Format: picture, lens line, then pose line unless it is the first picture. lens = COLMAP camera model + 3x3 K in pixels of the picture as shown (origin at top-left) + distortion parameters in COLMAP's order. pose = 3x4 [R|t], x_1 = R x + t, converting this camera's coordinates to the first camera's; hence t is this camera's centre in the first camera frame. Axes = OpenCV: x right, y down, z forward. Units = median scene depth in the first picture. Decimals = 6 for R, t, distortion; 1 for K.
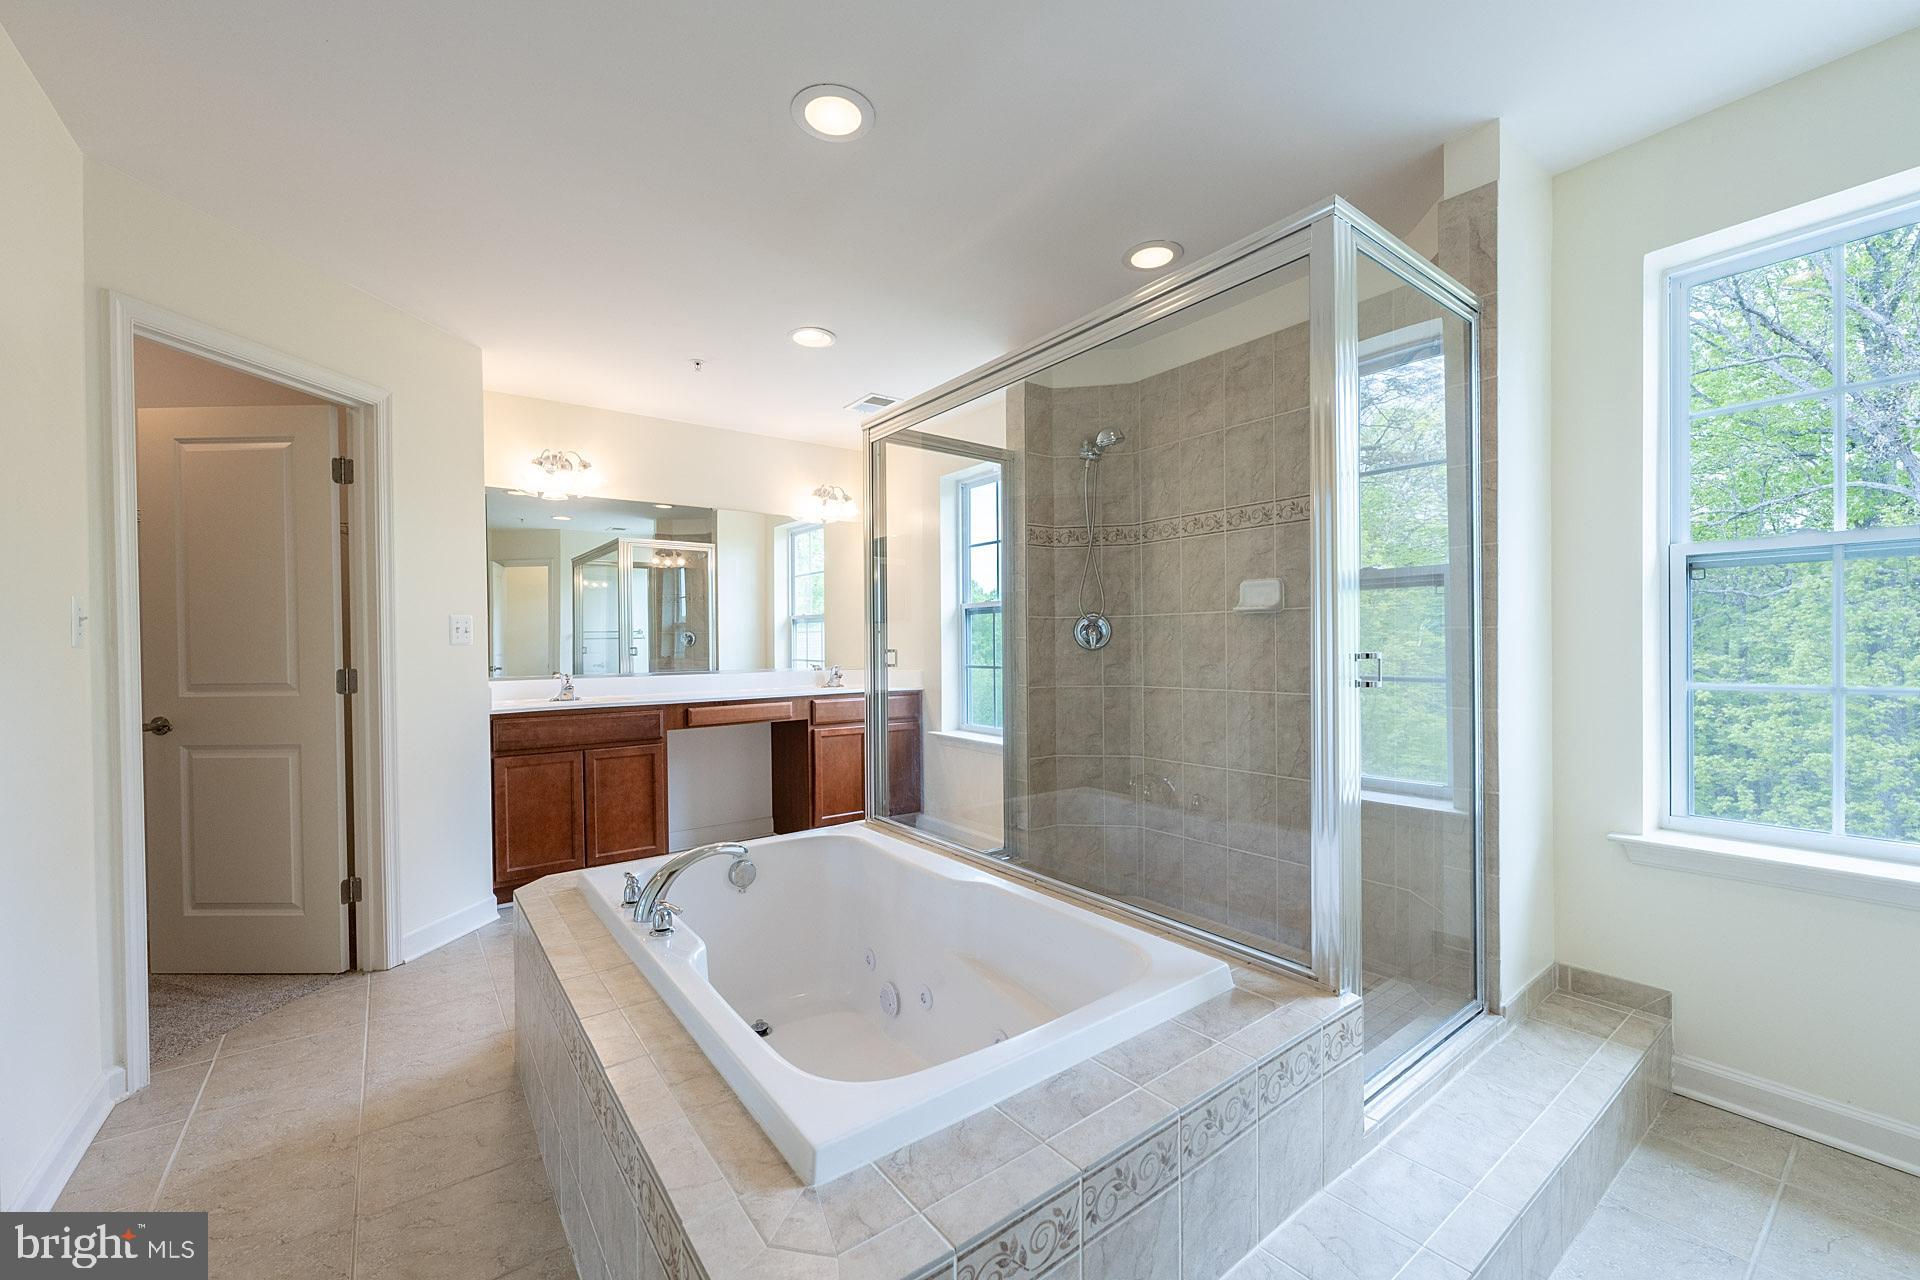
lens RADIAL K [[744.8, 0, 921.5], [0, 744.8, 648.4], [0, 0, 1]] dist [0.001494, 0.000103]
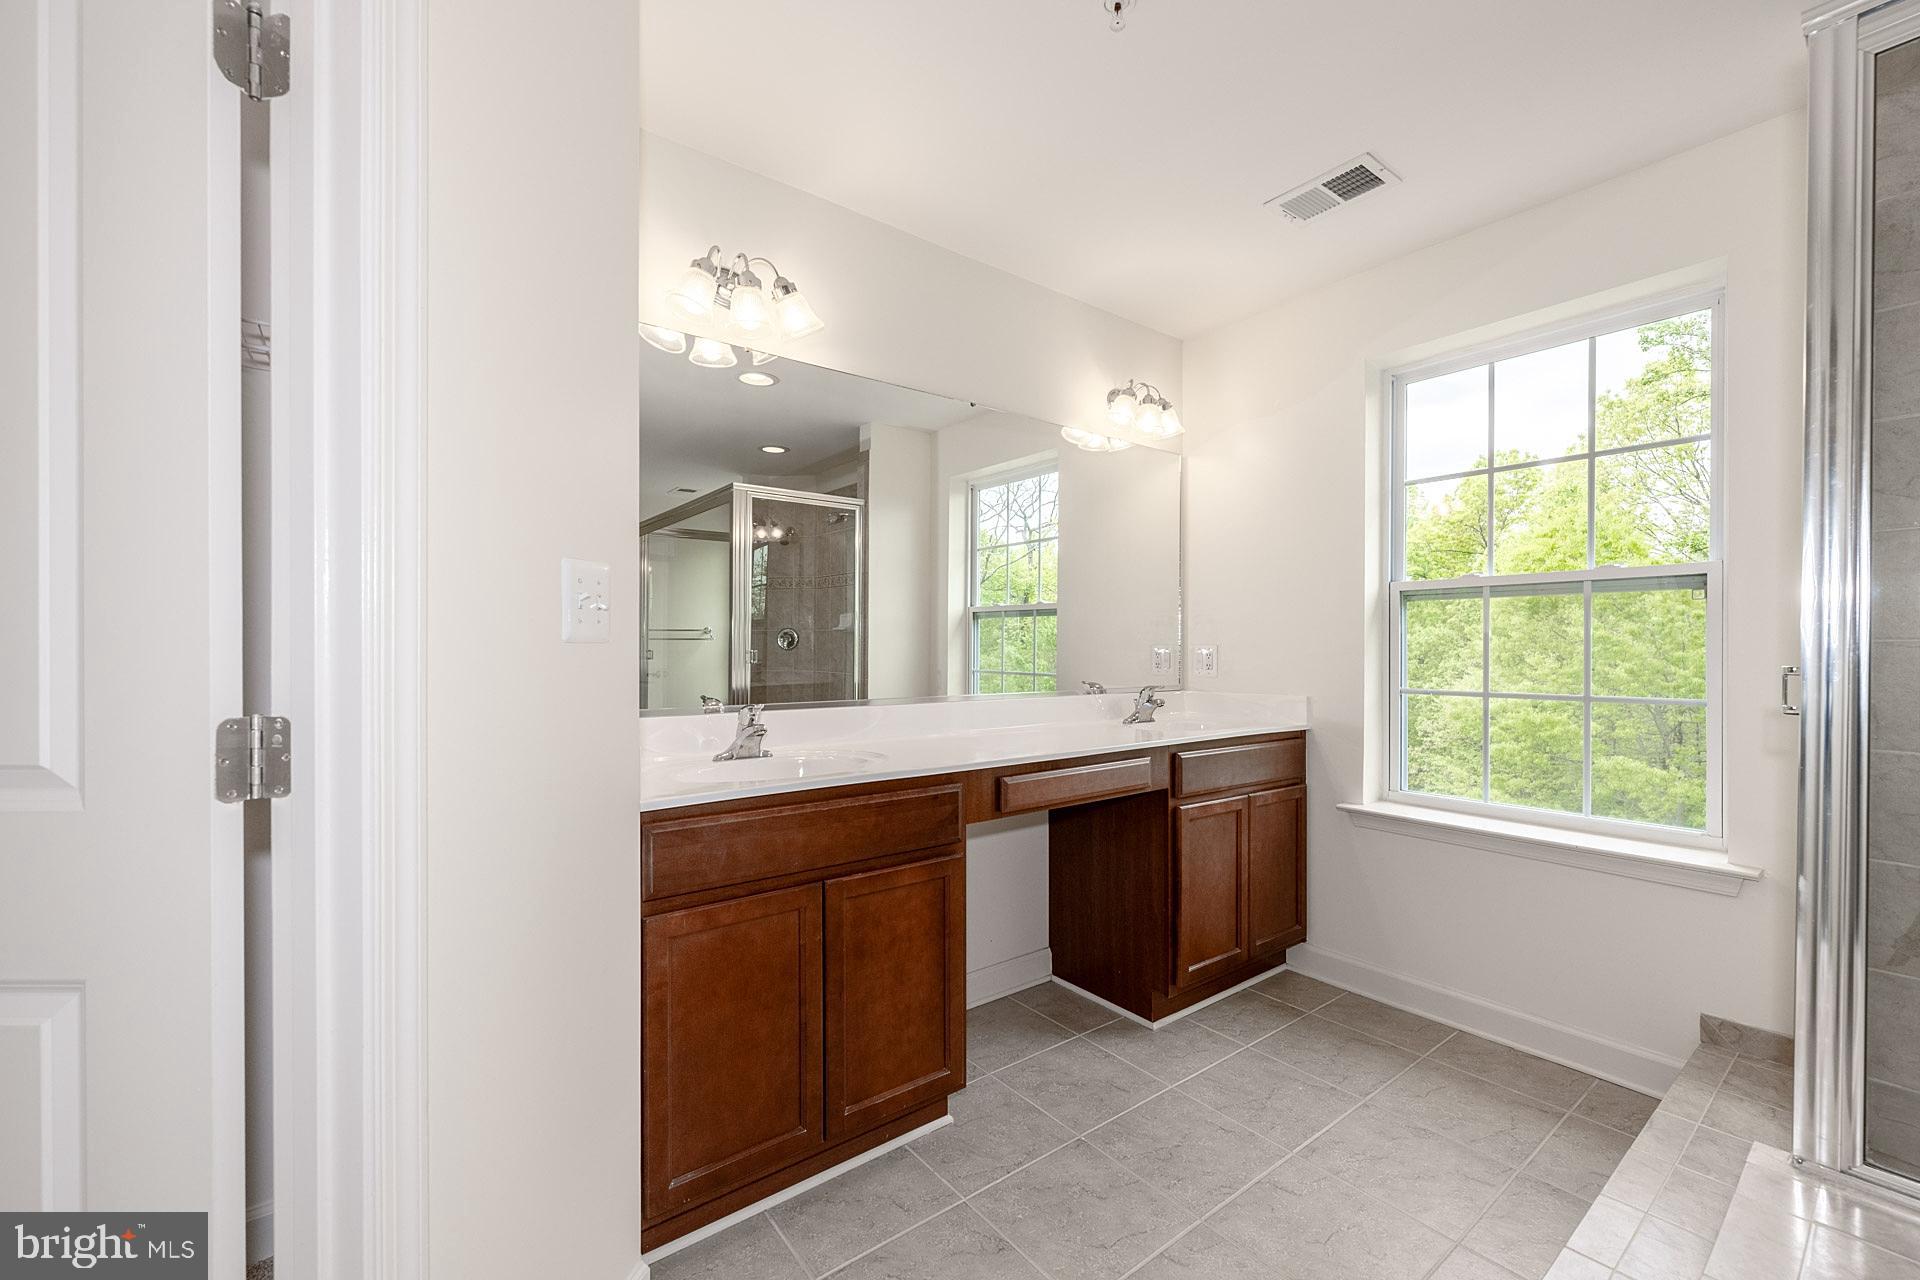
lens RADIAL K [[775.1, 0, 961.7], [0, 775.1, 648.0], [0, 0, 1]] dist [-0.000831, -0.000165]
pose [[0.999257, 0.013903, 0.035939, -0.353938], [-0.013673, 0.999885, -0.006629, -0.001019], [-0.036027, 0.006133, 0.999332, 0.481713]]
